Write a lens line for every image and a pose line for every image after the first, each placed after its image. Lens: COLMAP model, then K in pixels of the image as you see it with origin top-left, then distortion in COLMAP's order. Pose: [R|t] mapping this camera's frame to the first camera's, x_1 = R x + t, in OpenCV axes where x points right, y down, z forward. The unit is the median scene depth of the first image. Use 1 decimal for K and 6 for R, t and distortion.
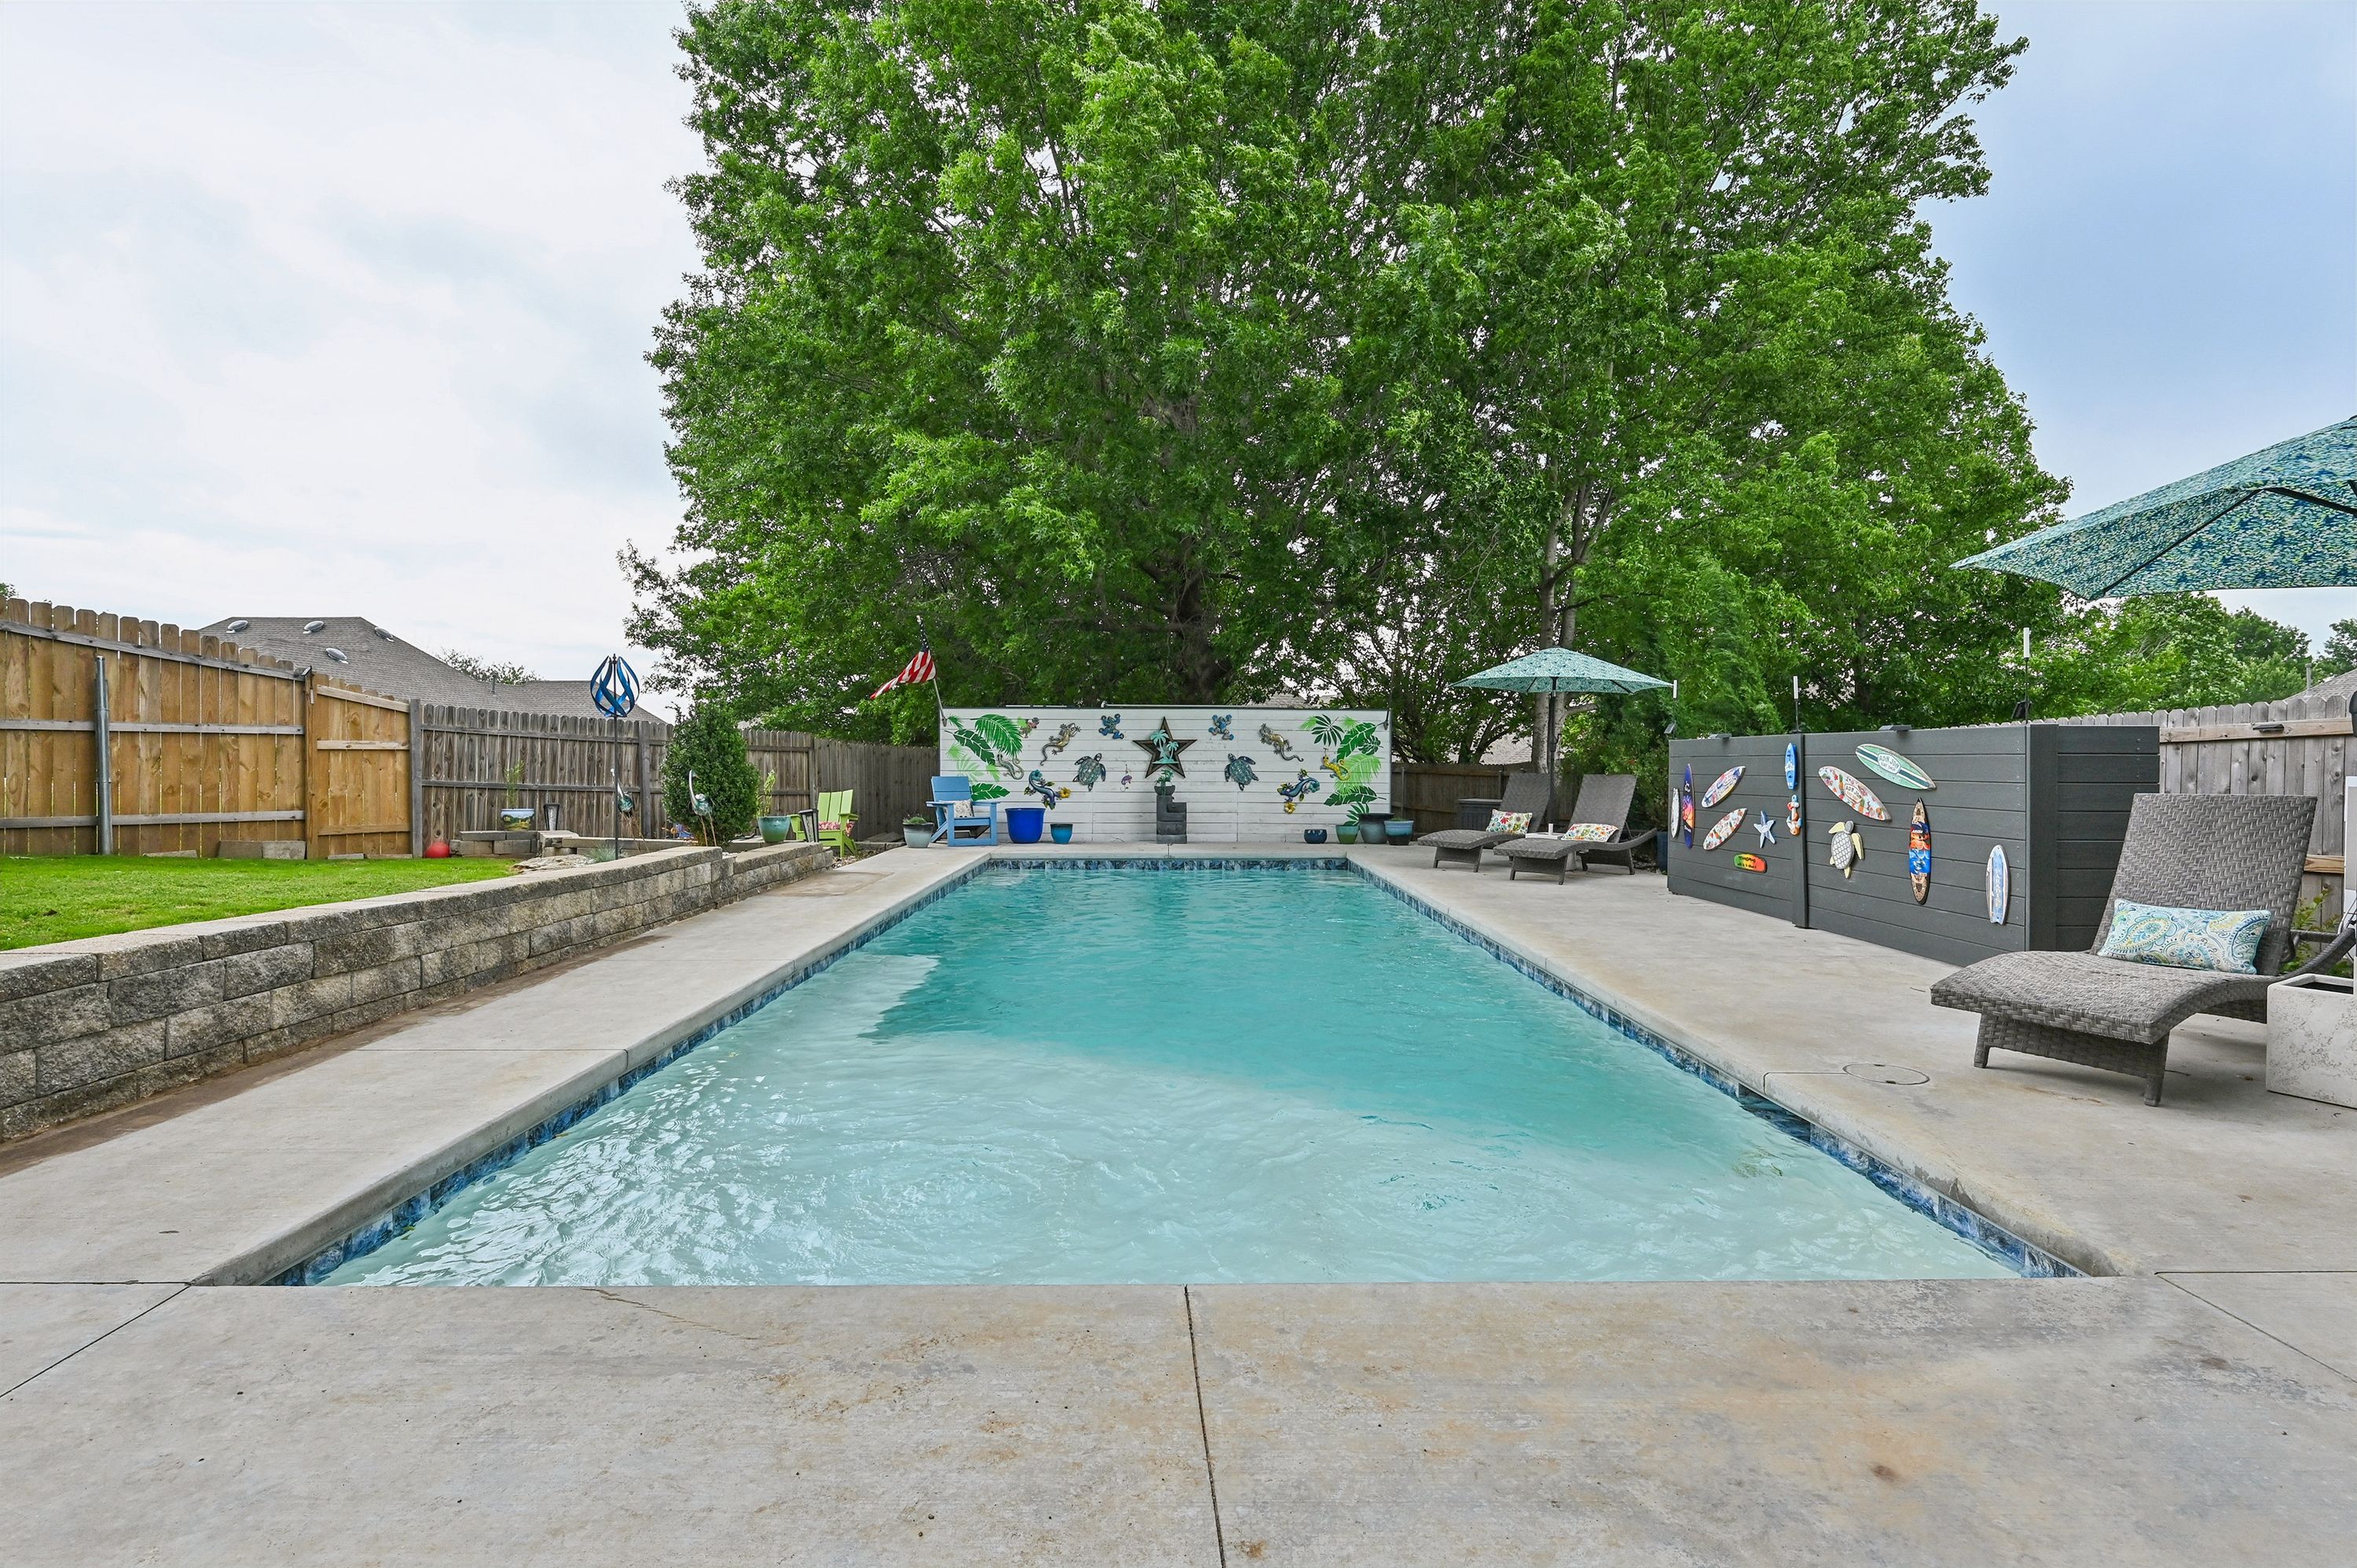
lens RADIAL K [[1067.8, 0, 1197.3], [0, 1067.8, 781.8], [0, 0, 1]] dist [0.000613, -0.000098]
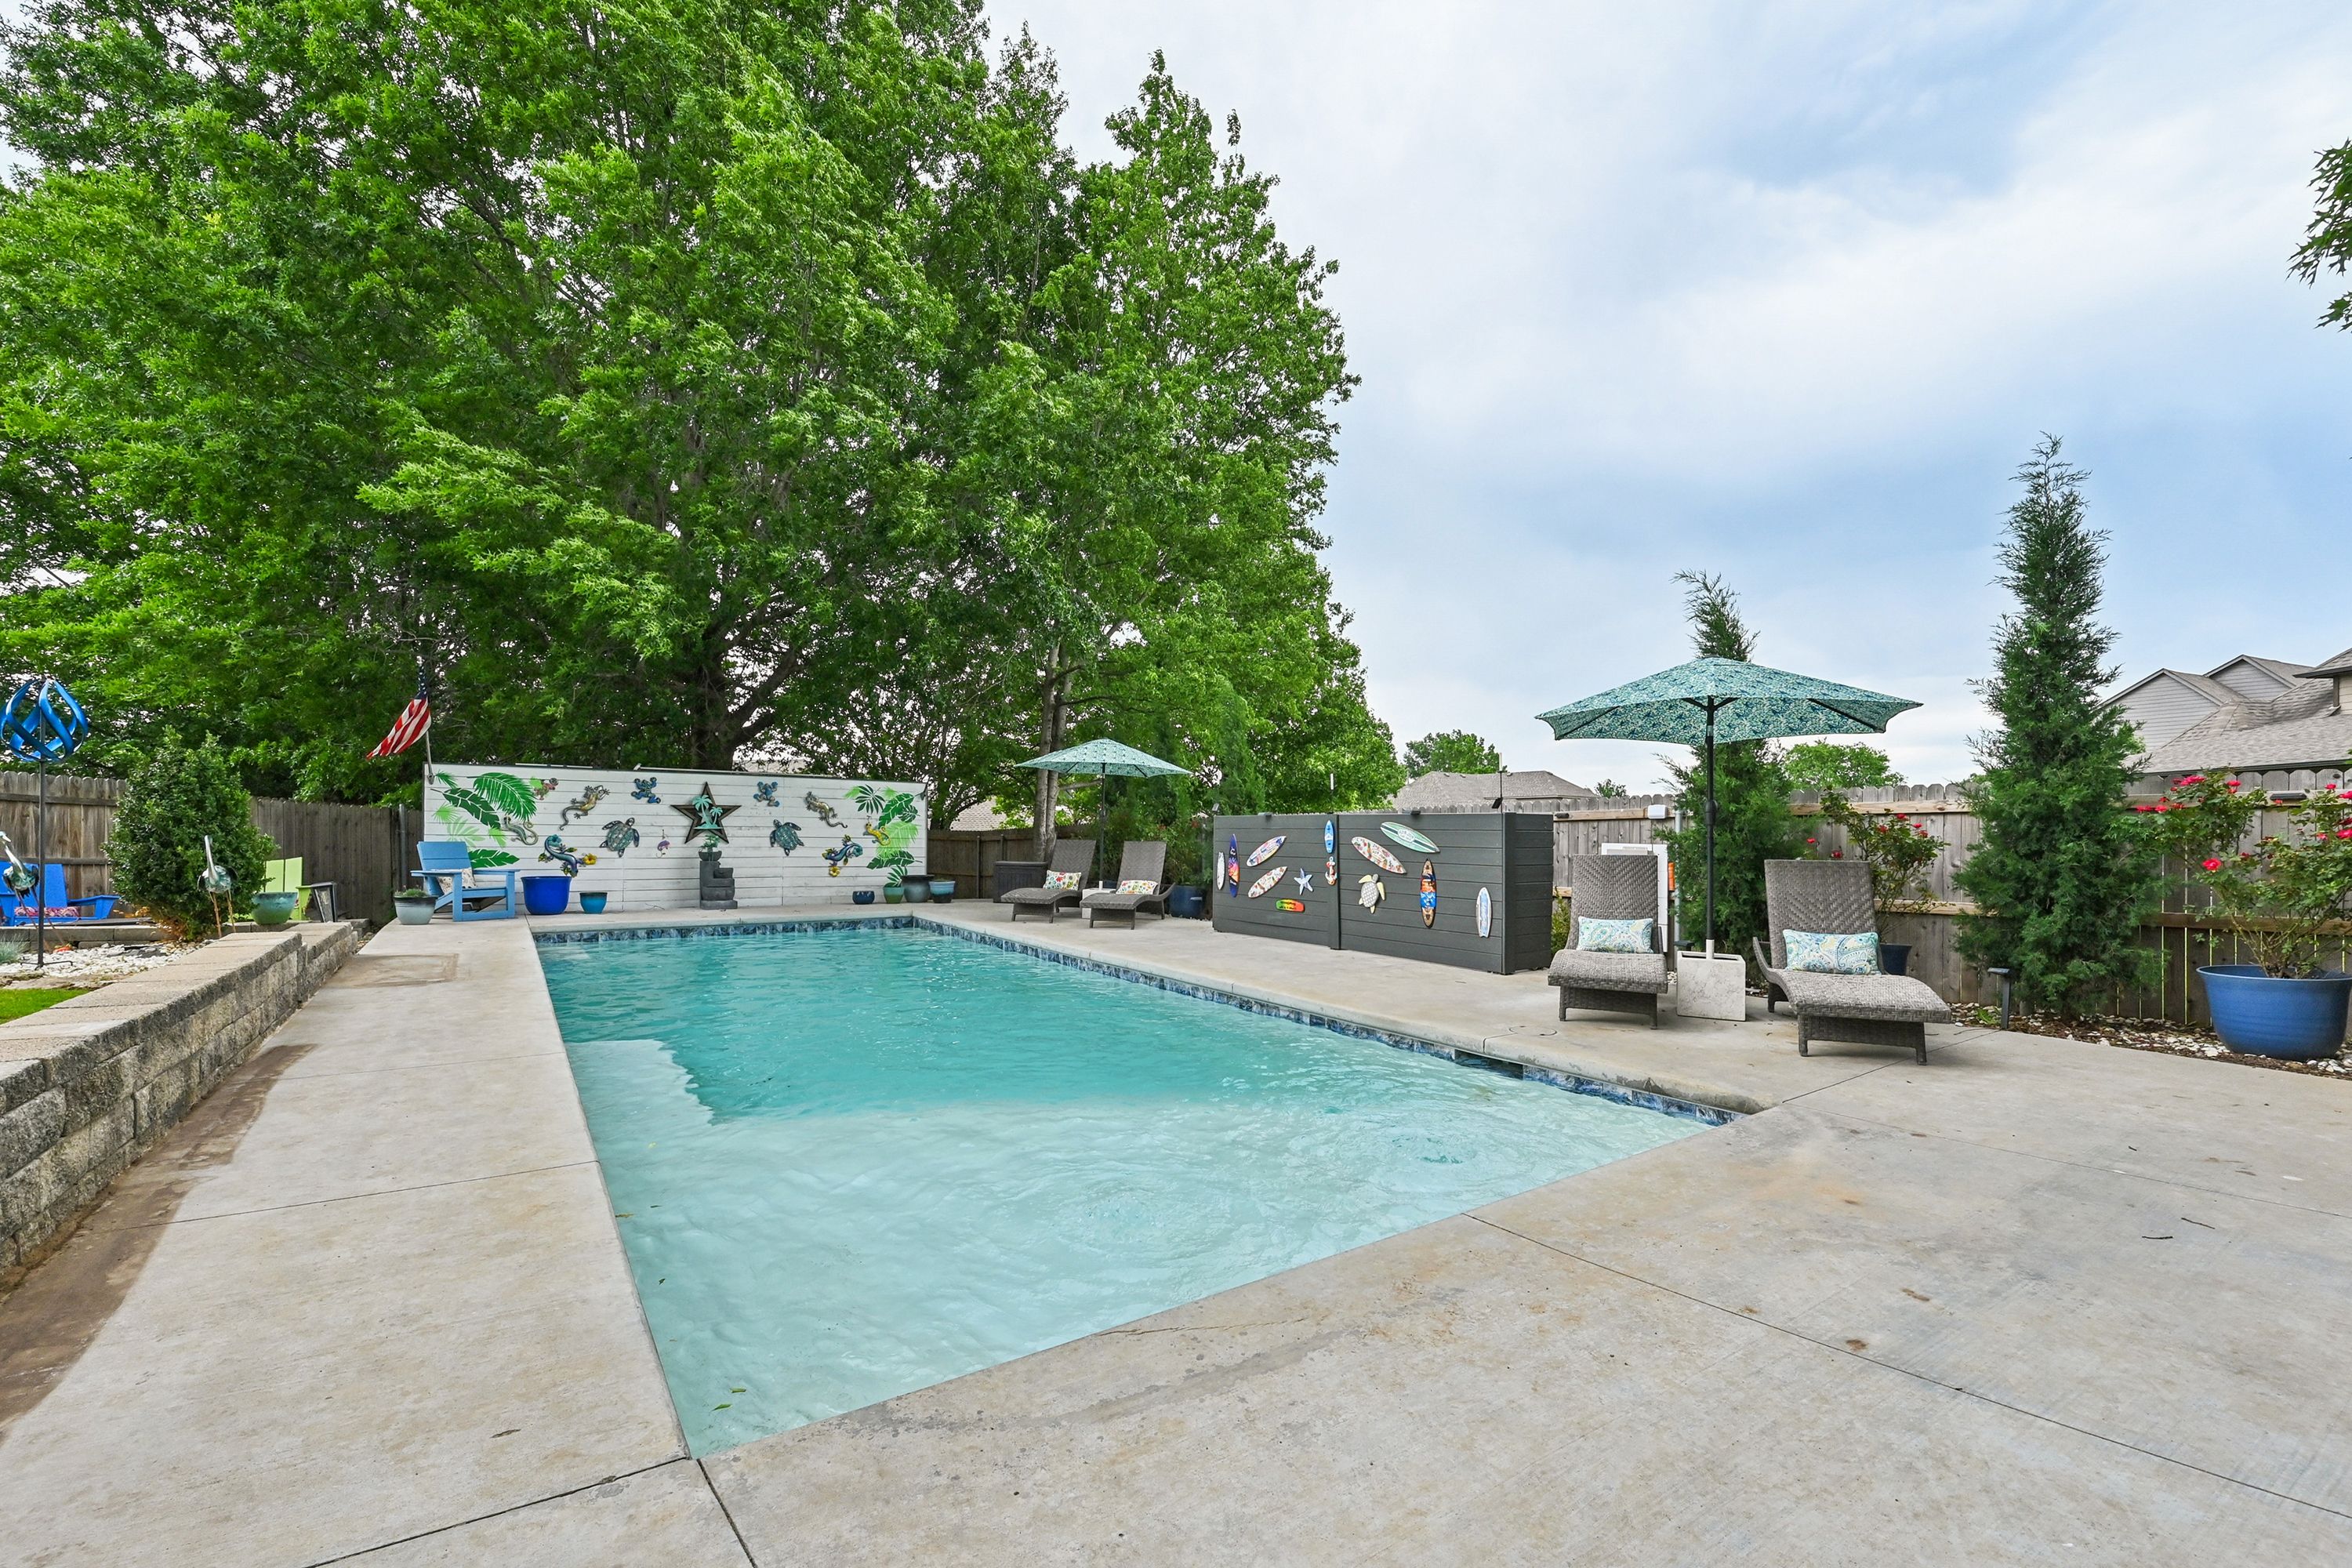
lens RADIAL K [[963.3, 0, 1149.0], [0, 963.3, 824.6], [0, 0, 1]] dist [-0.009492, 0.000199]
pose [[0.836342, 0.010031, 0.548117, -0.180968], [0.001145, 0.999798, -0.020043, -0.002675], [-0.548207, 0.017390, 0.836162, 0.027254]]
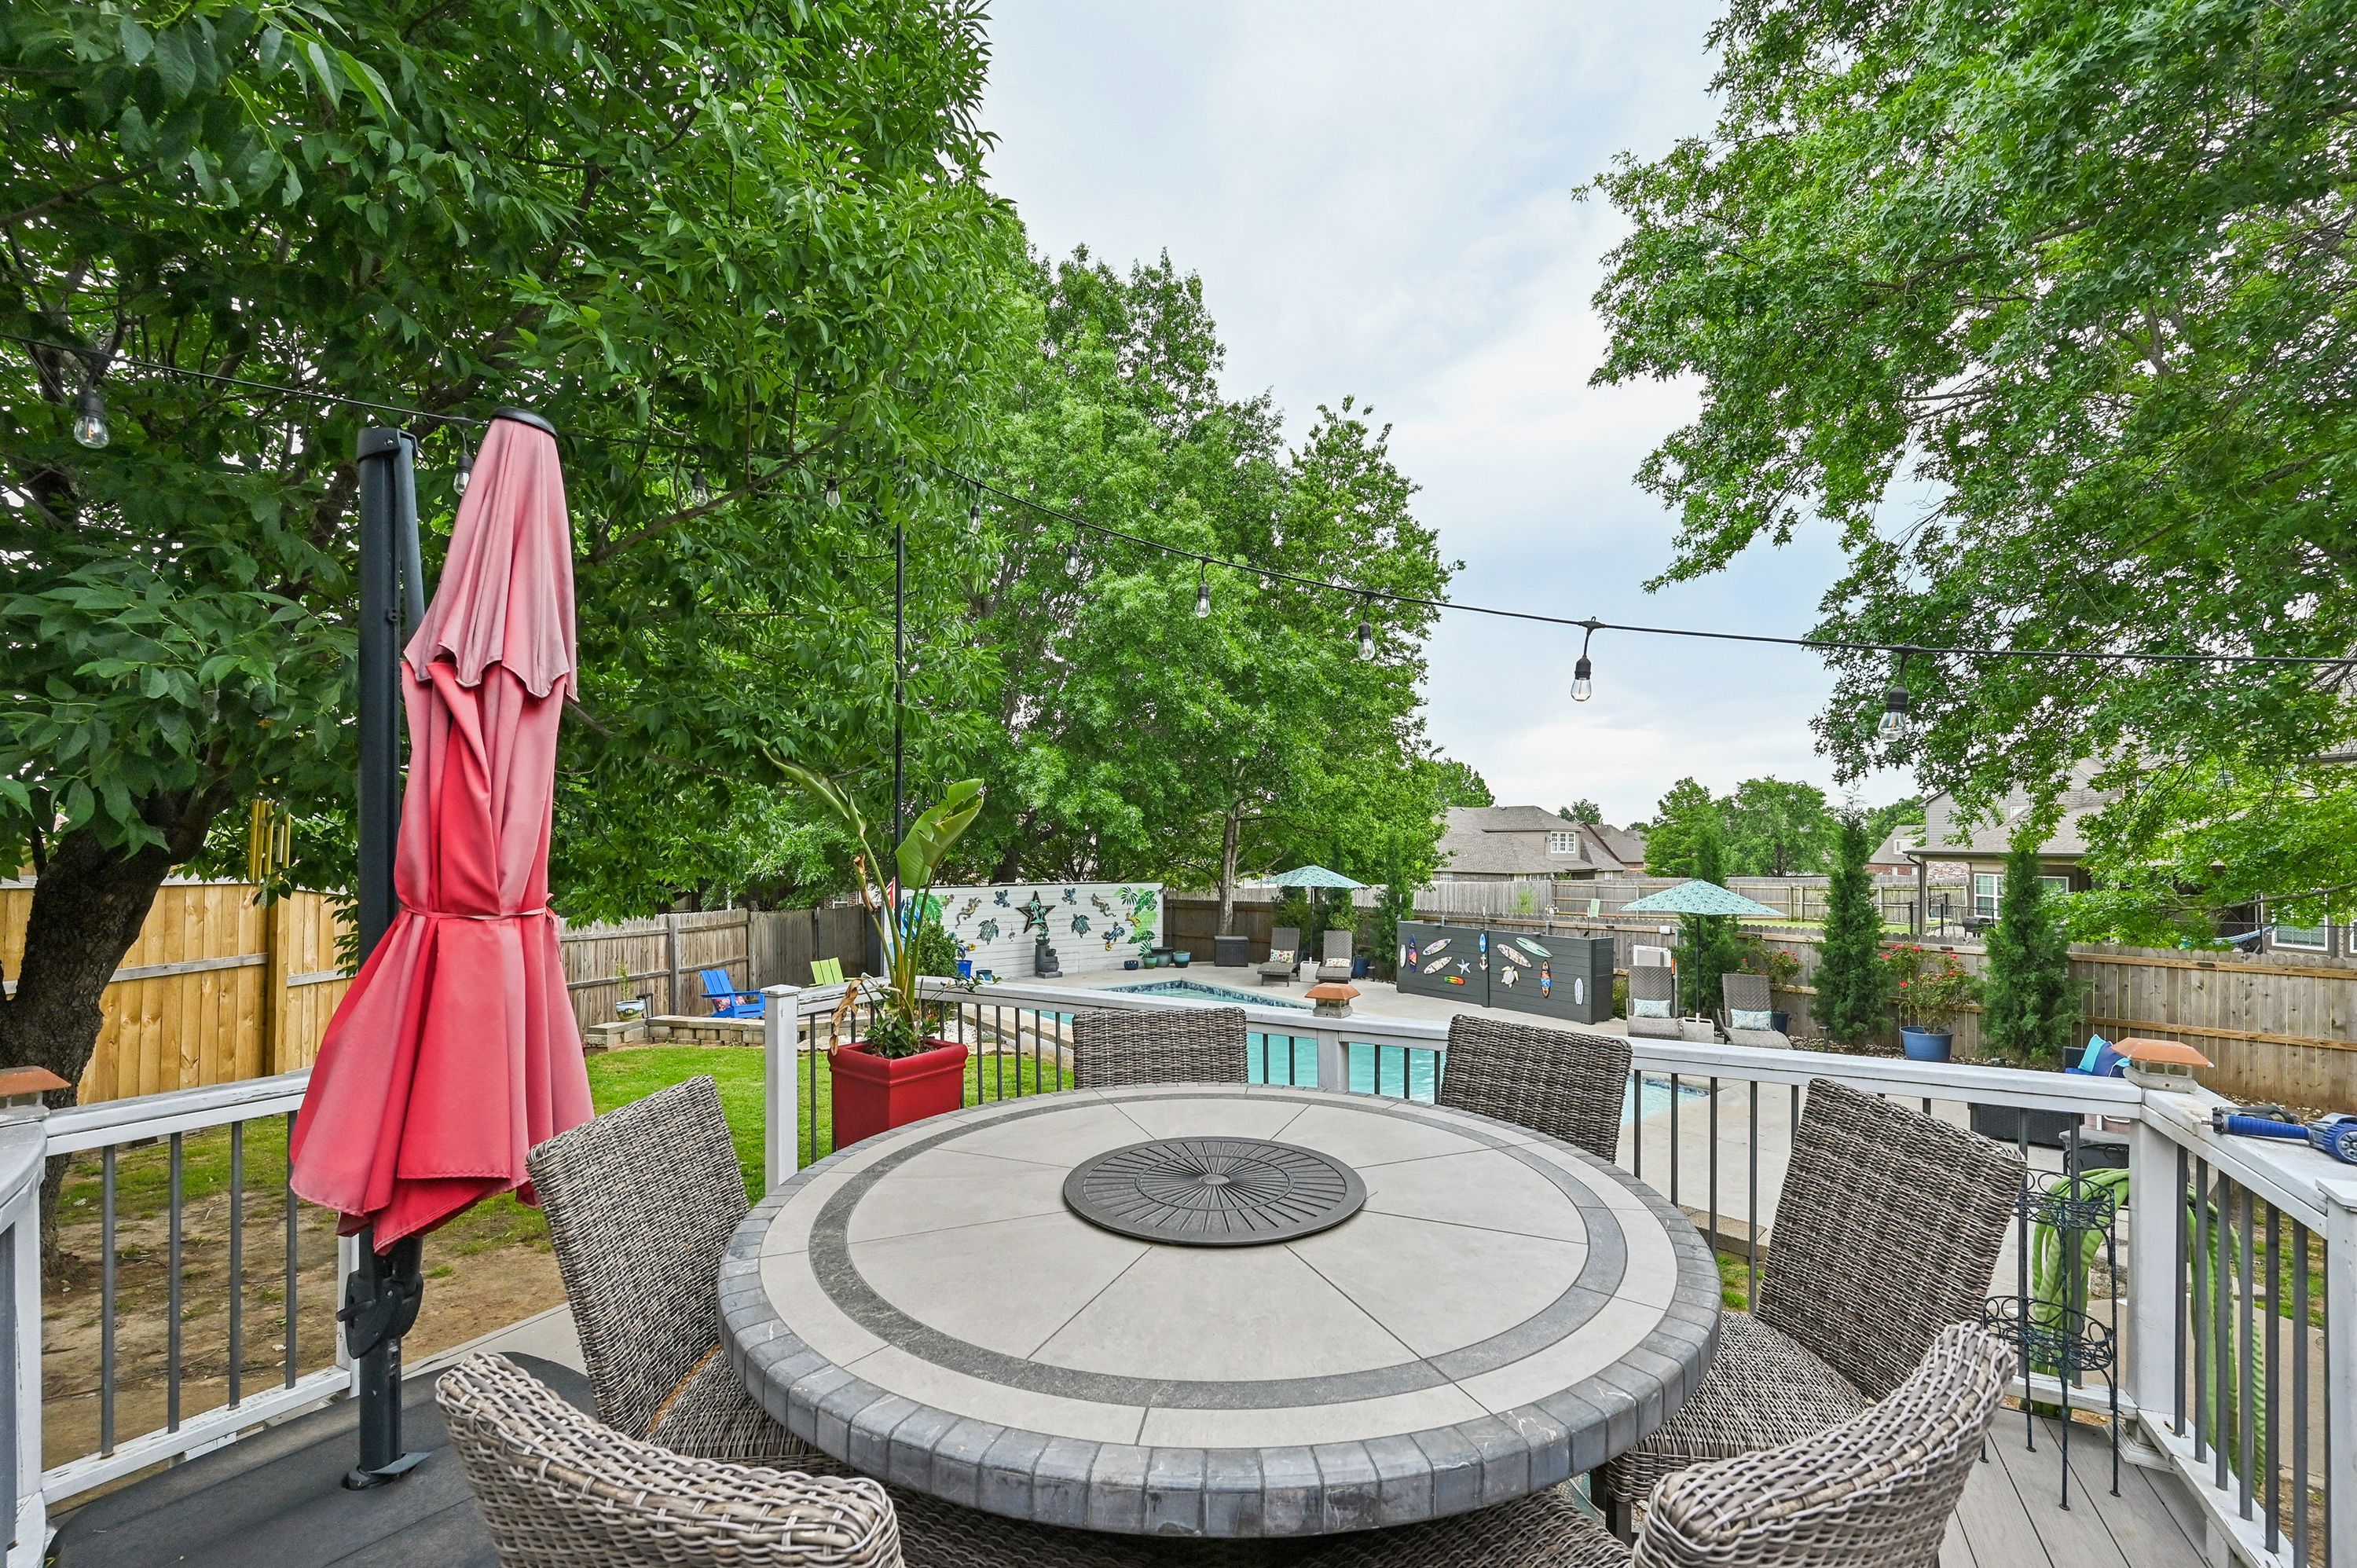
lens RADIAL K [[1002.1, 0, 1183.4], [0, 1002.1, 844.4], [0, 0, 1]] dist [-0.000580, -0.000102]
pose [[0.791112, -0.005771, 0.611645, -0.728745], [0.005300, 0.999983, 0.002580, -0.130037], [-0.611649, 0.001201, 0.791128, -0.216117]]
